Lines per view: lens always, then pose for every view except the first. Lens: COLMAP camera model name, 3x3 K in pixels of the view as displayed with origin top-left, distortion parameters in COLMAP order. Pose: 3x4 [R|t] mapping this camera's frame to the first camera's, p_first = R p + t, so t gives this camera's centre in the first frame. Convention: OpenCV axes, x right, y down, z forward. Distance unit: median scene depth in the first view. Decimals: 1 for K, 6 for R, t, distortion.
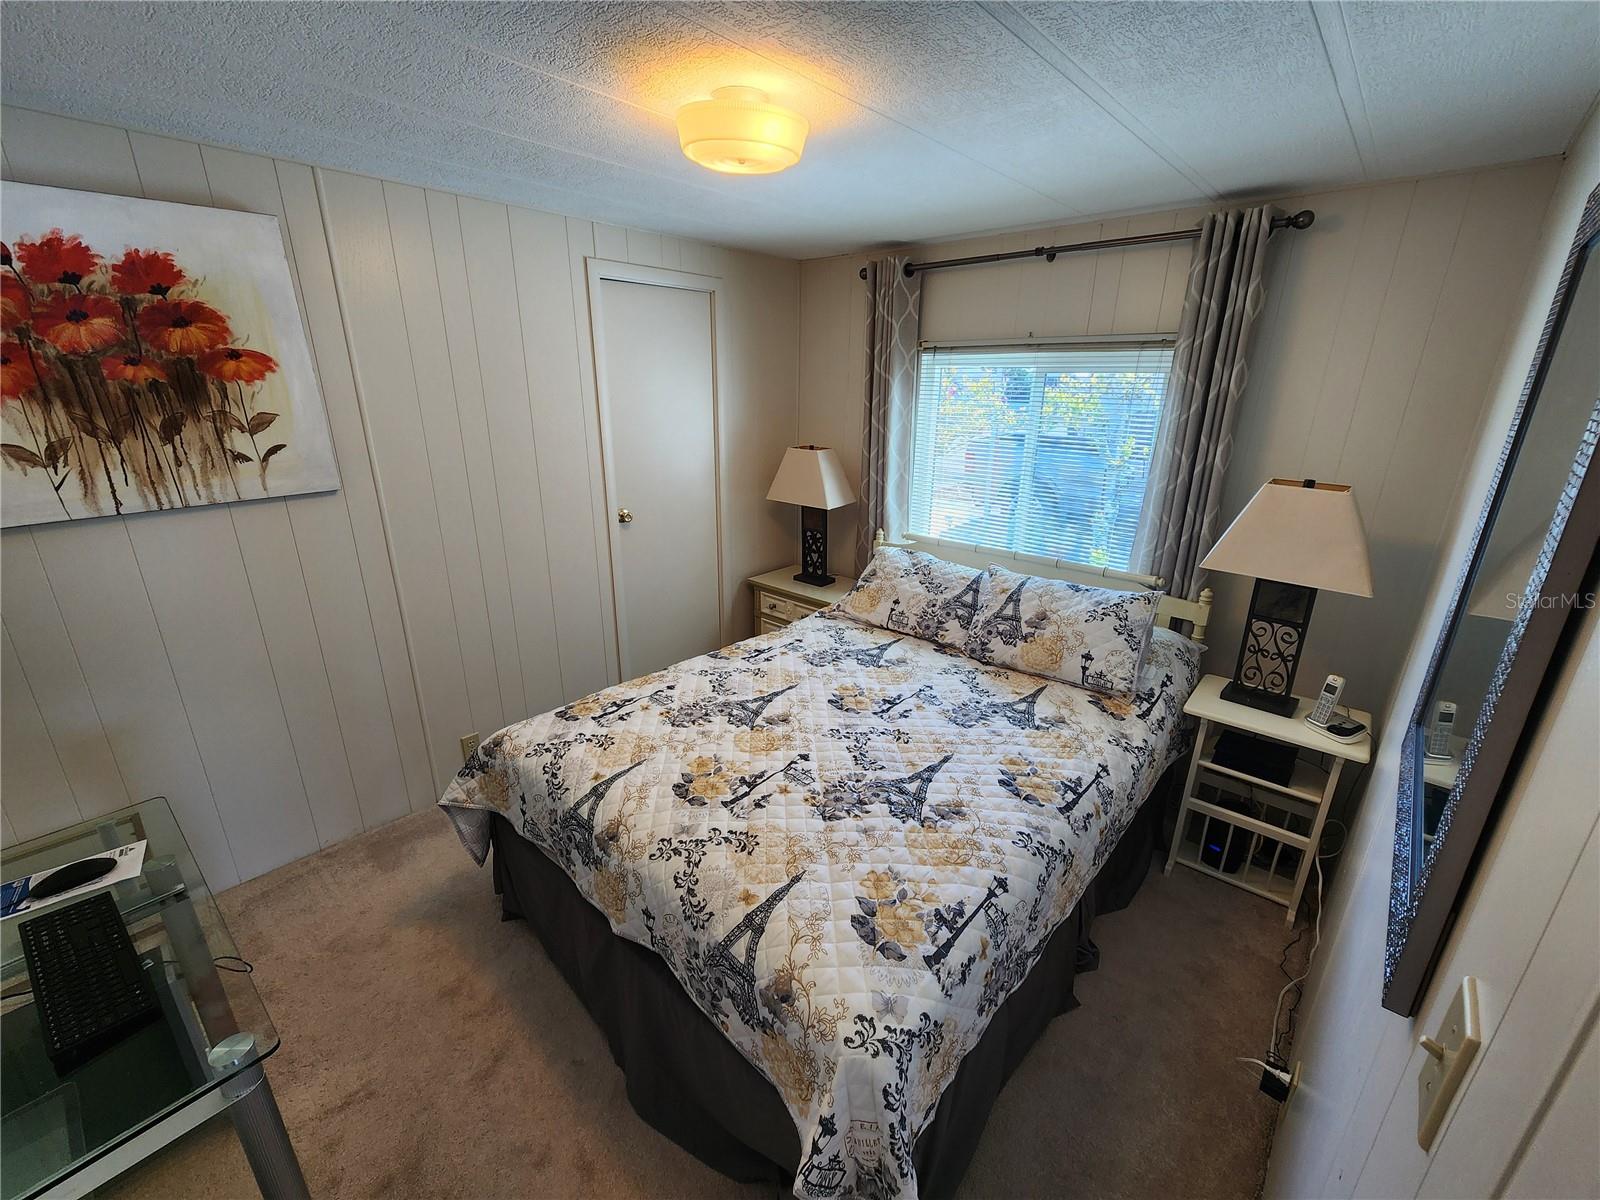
lens RADIAL K [[663.0, 0, 805.2], [0, 663.0, 608.5], [0, 0, 1]] dist [0.002460, 0.000197]
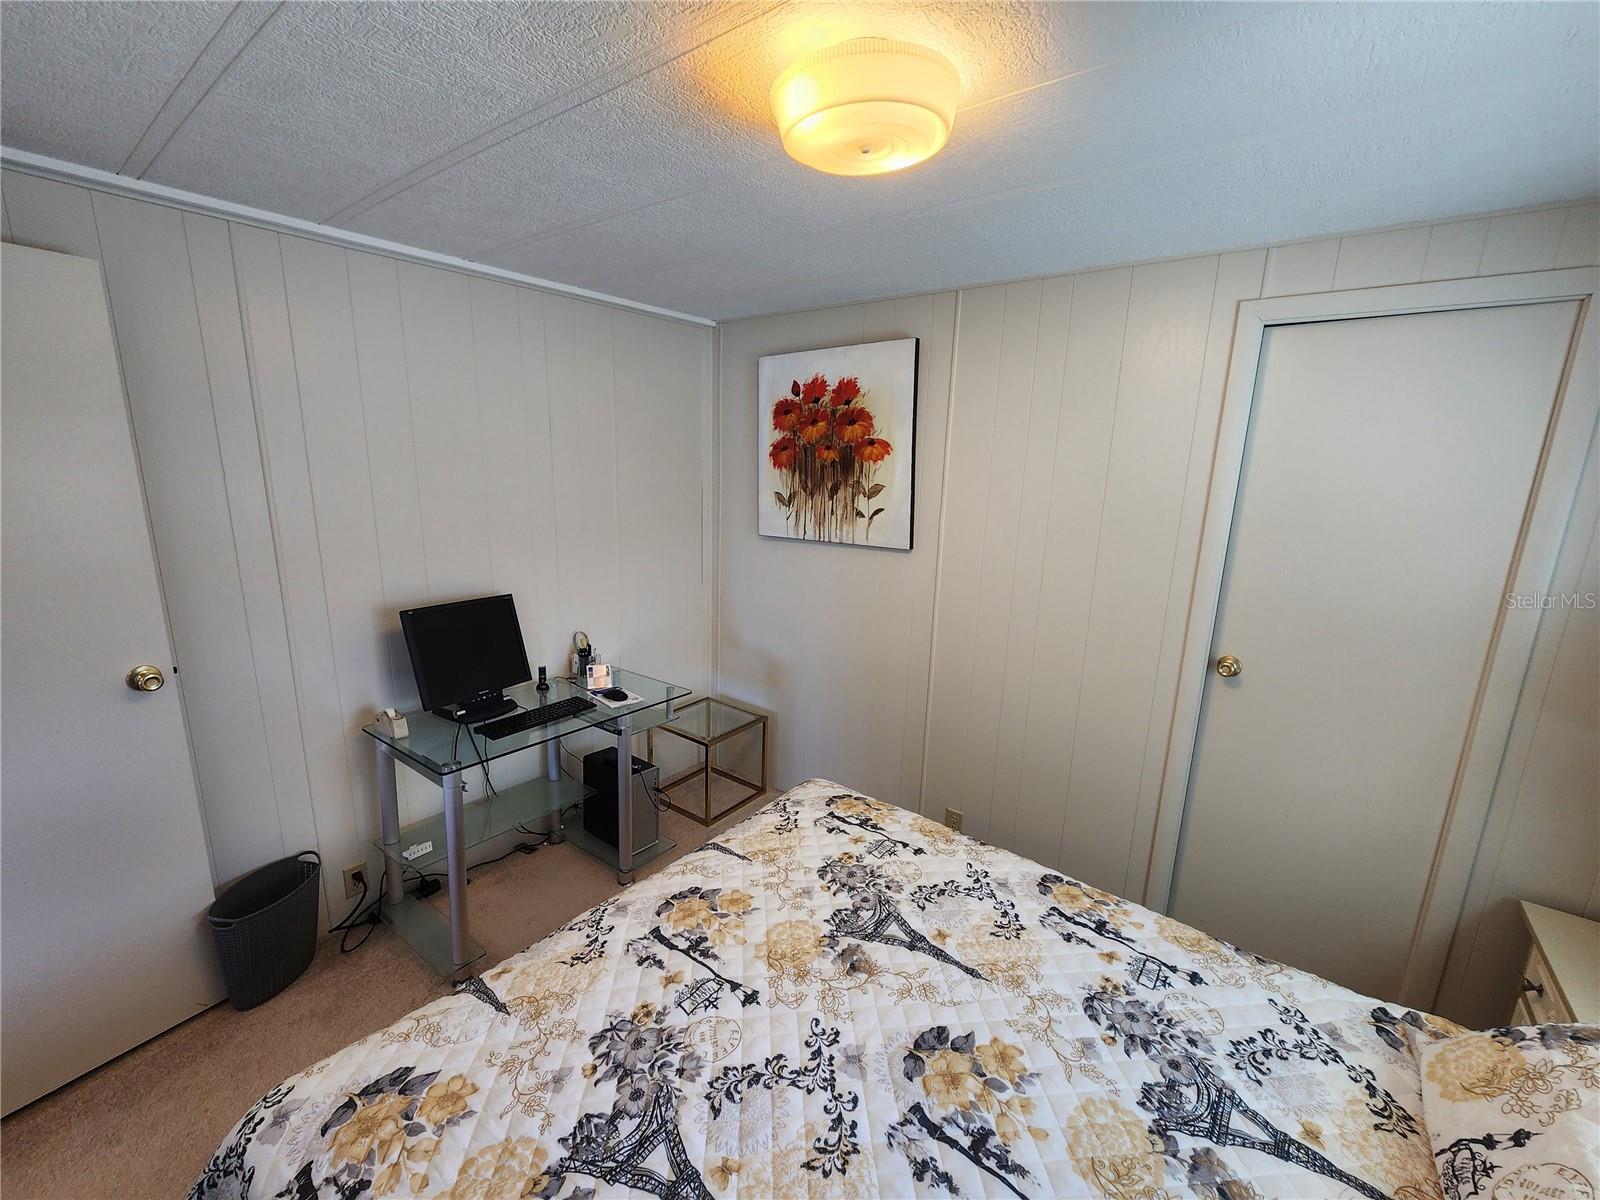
lens RADIAL K [[663.0, 0, 804.0], [0, 663.0, 603.2], [0, 0, 1]] dist [0.002460, 0.000197]
pose [[0.064001, 0.205507, -0.976561, 0.568337], [-0.354642, 0.919375, 0.170230, -0.270214], [0.932809, 0.335435, 0.131723, 0.832199]]
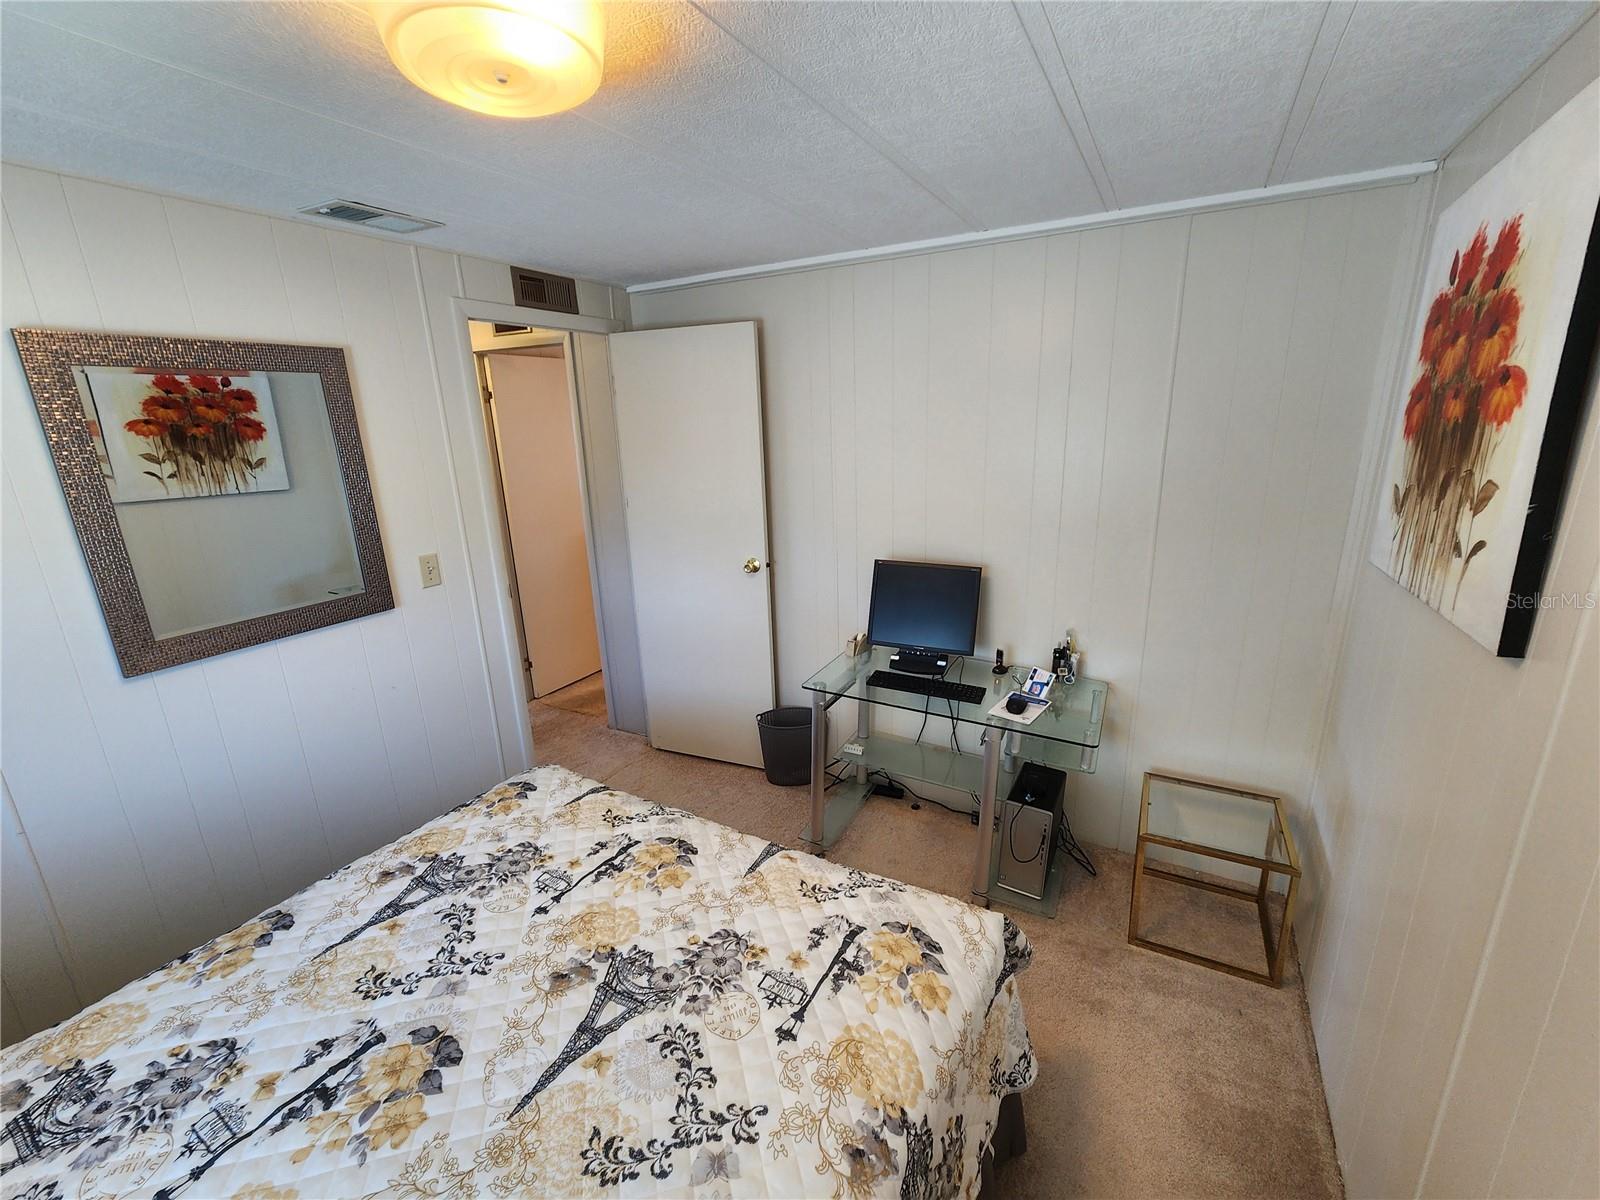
lens RADIAL K [[663.0, 0, 802.5], [0, 663.0, 597.3], [0, 0, 1]] dist [0.002460, 0.000197]
pose [[-0.975180, 0.072270, -0.209289, -0.162872], [-0.058813, 0.826729, 0.559518, -0.526956], [0.213461, 0.557940, -0.801958, 1.483380]]
